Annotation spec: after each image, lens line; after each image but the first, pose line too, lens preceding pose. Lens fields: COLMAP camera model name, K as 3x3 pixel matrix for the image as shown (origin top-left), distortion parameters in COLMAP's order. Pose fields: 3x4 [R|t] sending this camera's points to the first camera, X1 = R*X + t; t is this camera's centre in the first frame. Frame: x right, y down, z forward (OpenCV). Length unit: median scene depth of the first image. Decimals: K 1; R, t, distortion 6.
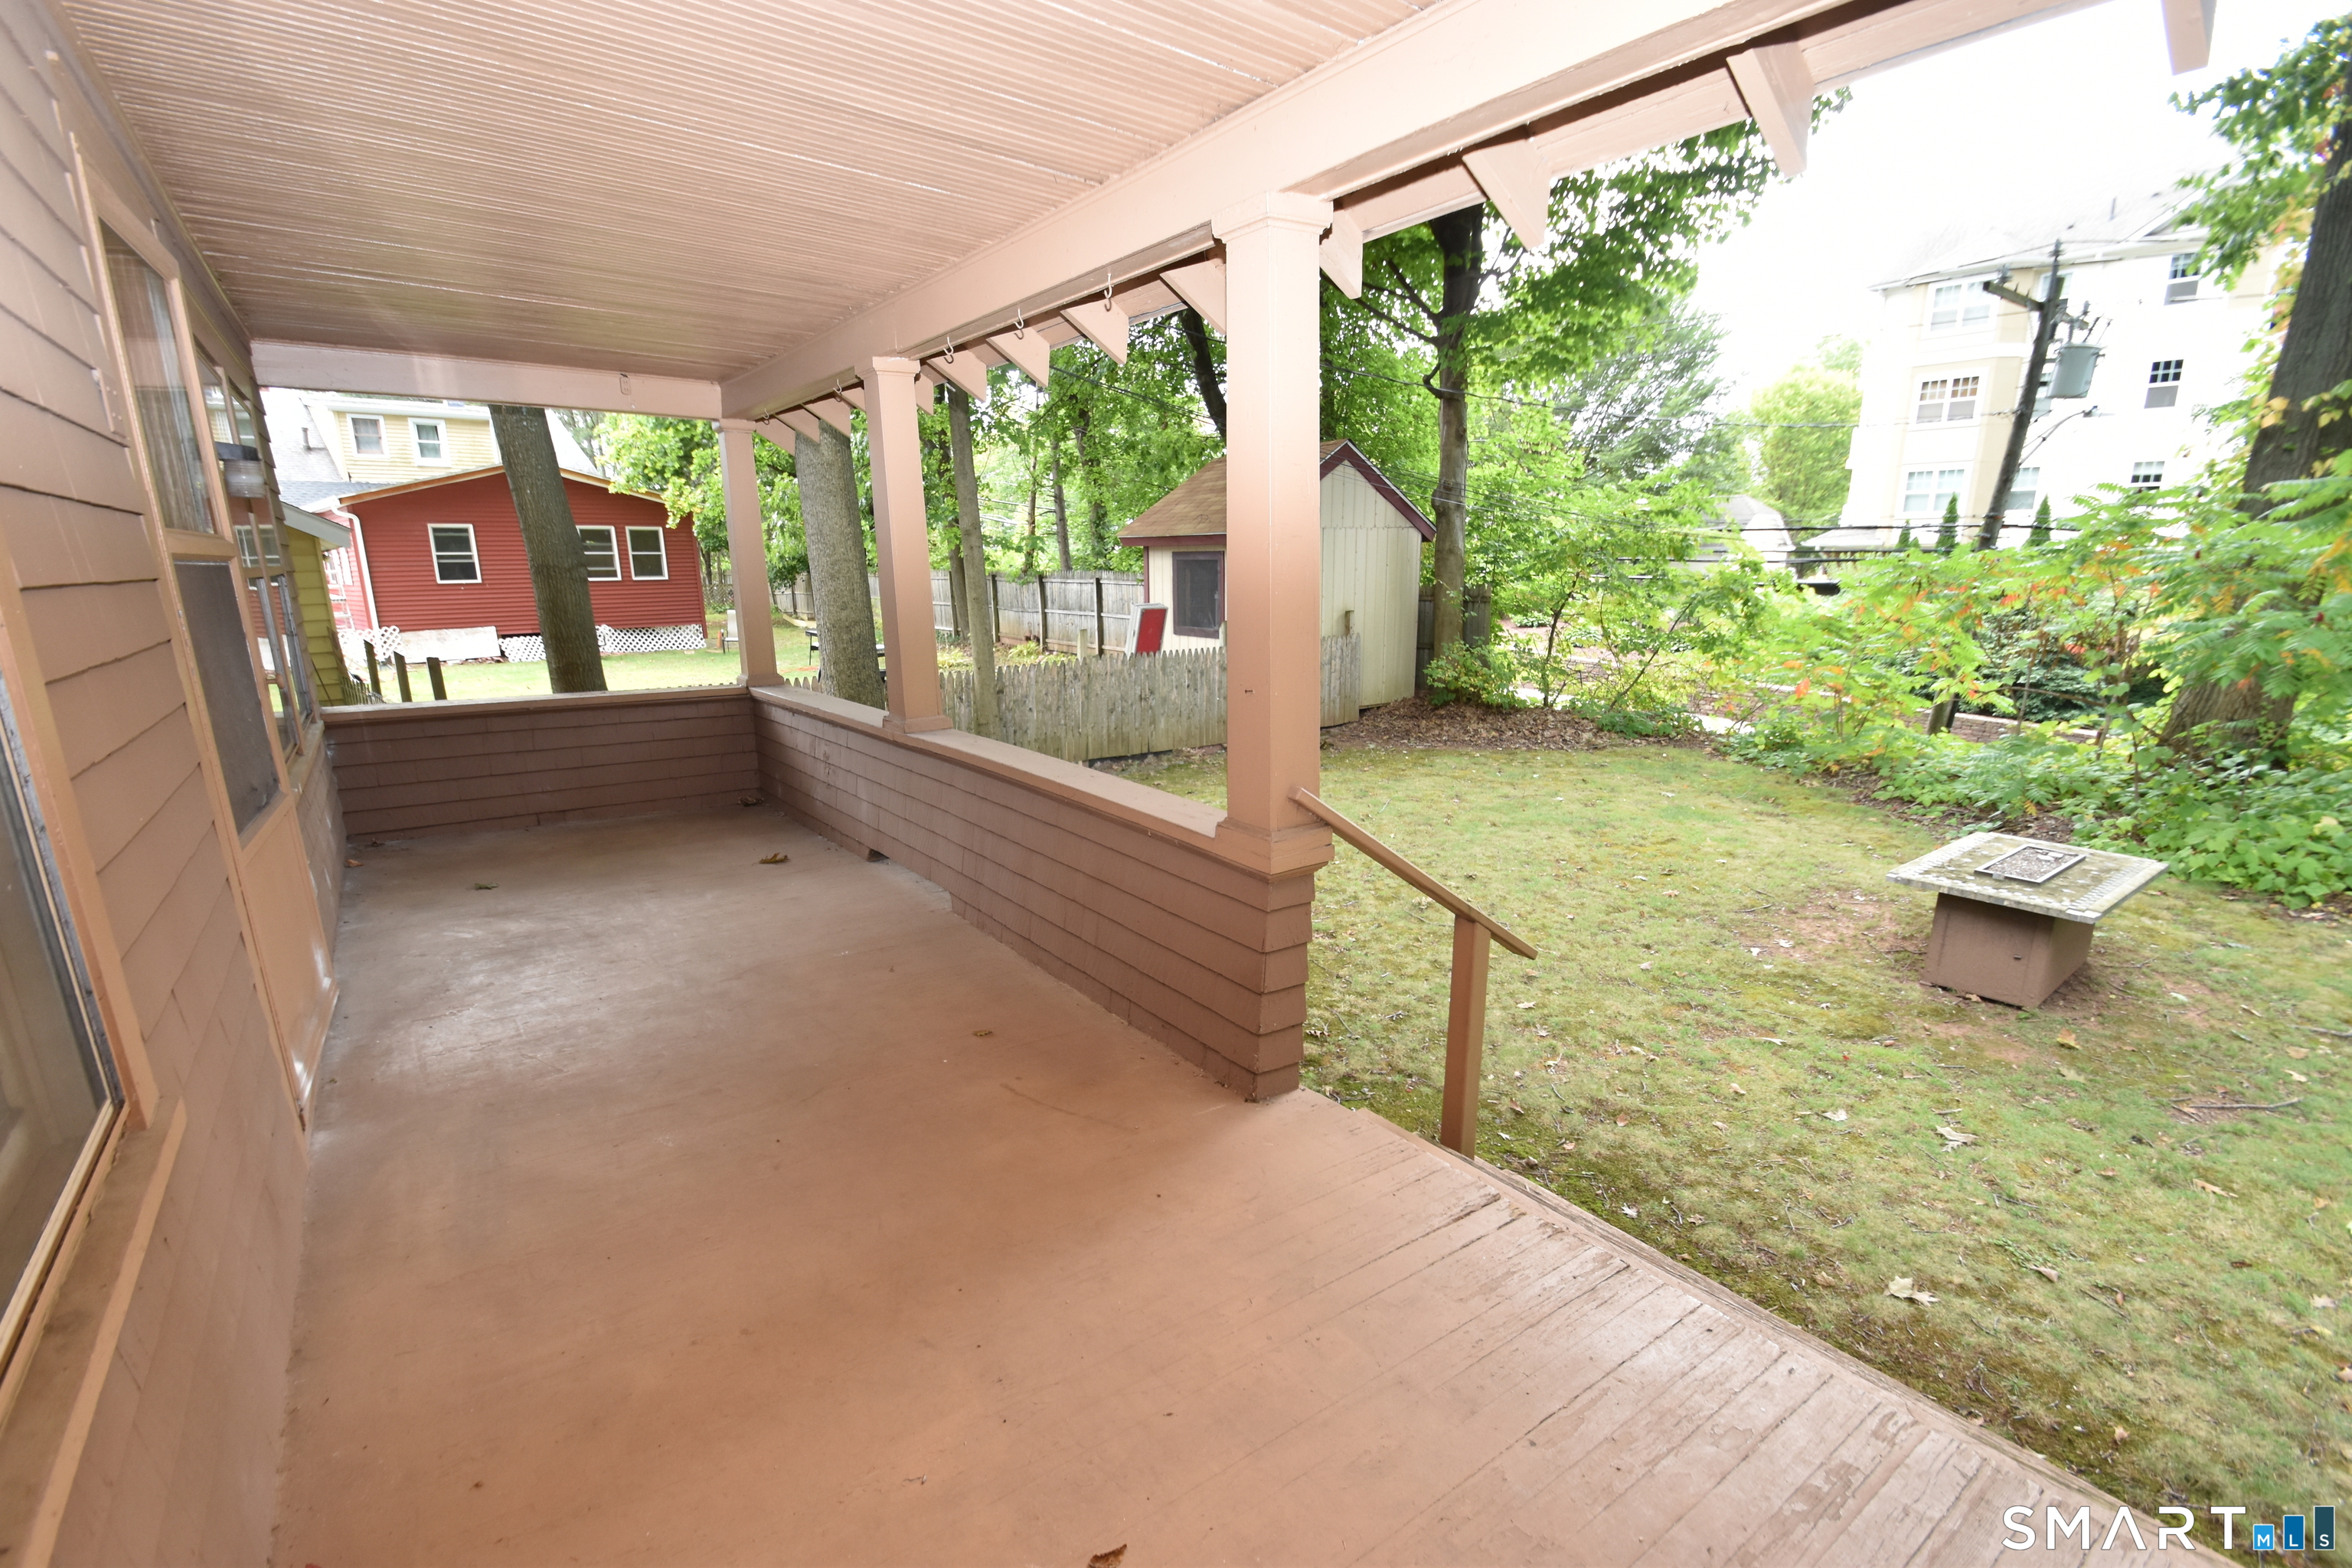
lens RADIAL K [[1044.0, 0, 1155.5], [0, 1044.0, 781.3], [0, 0, 1]] dist [-0.002502, -0.002012]
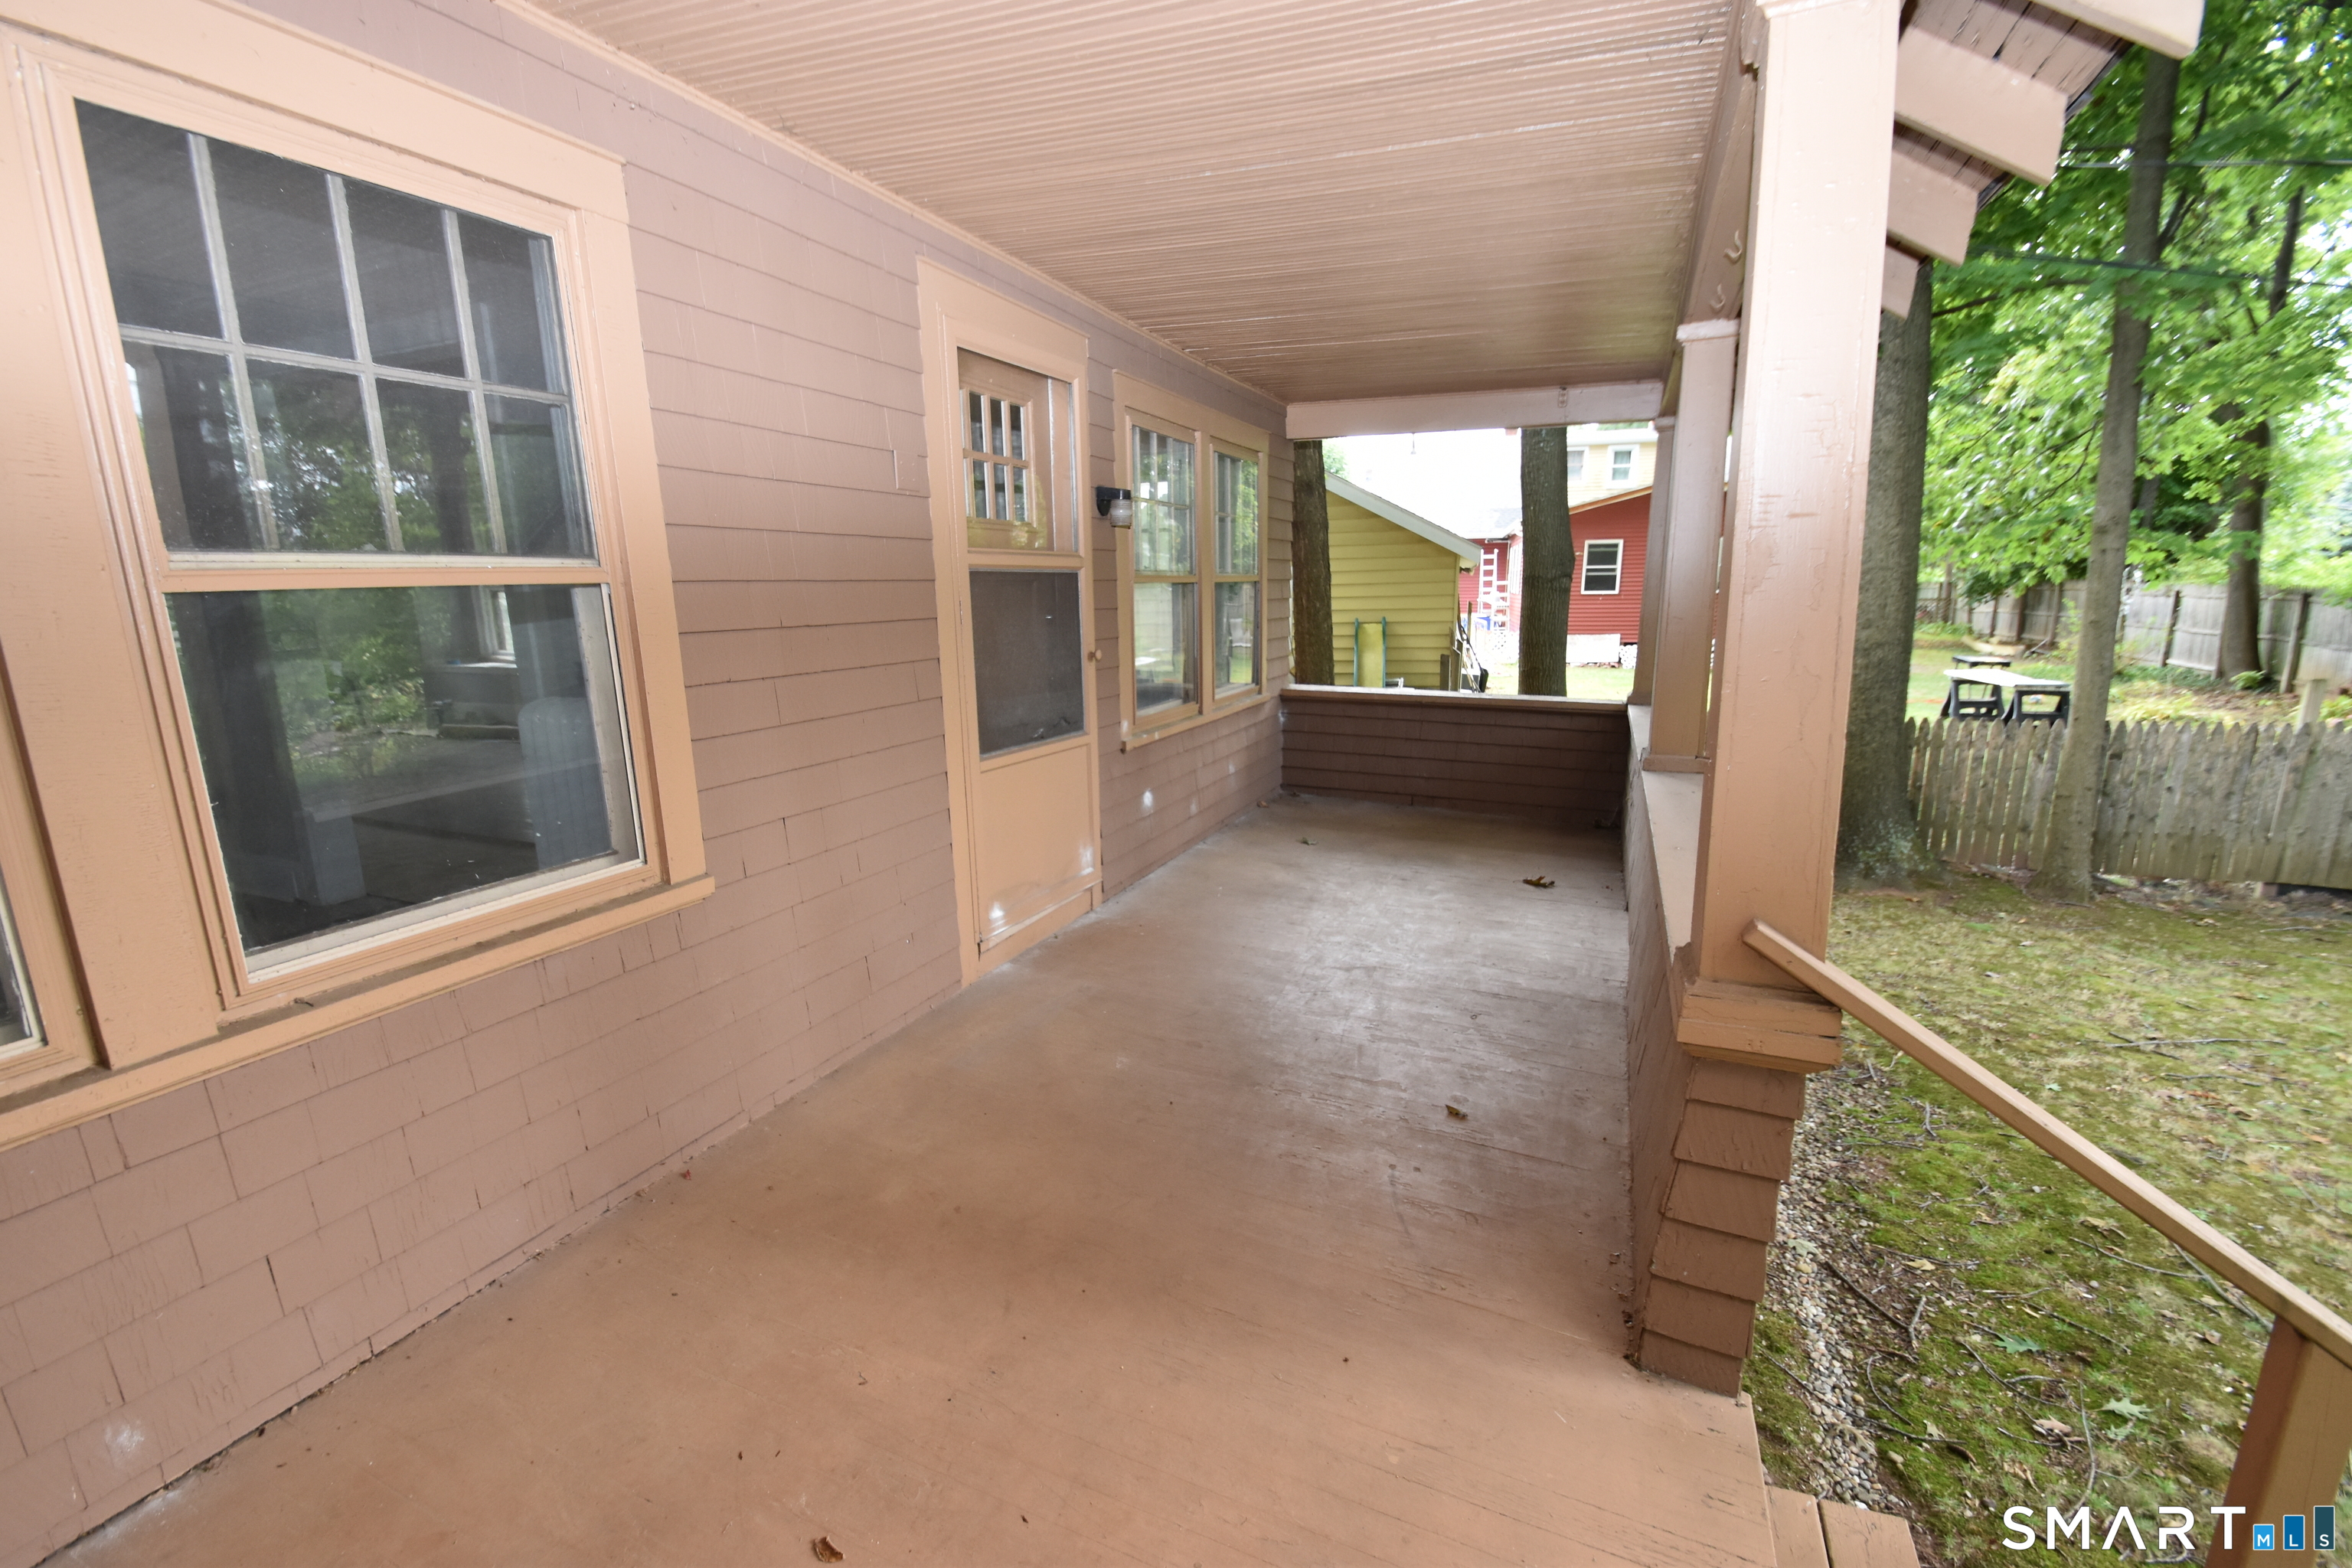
lens RADIAL K [[1044.0, 0, 1160.7], [0, 1044.0, 788.1], [0, 0, 1]] dist [-0.002502, -0.002012]
pose [[0.503451, 0.169021, -0.847330, 0.249603], [-0.173994, 0.980422, 0.092189, -0.036636], [0.846323, 0.101018, 0.523003, 0.198292]]
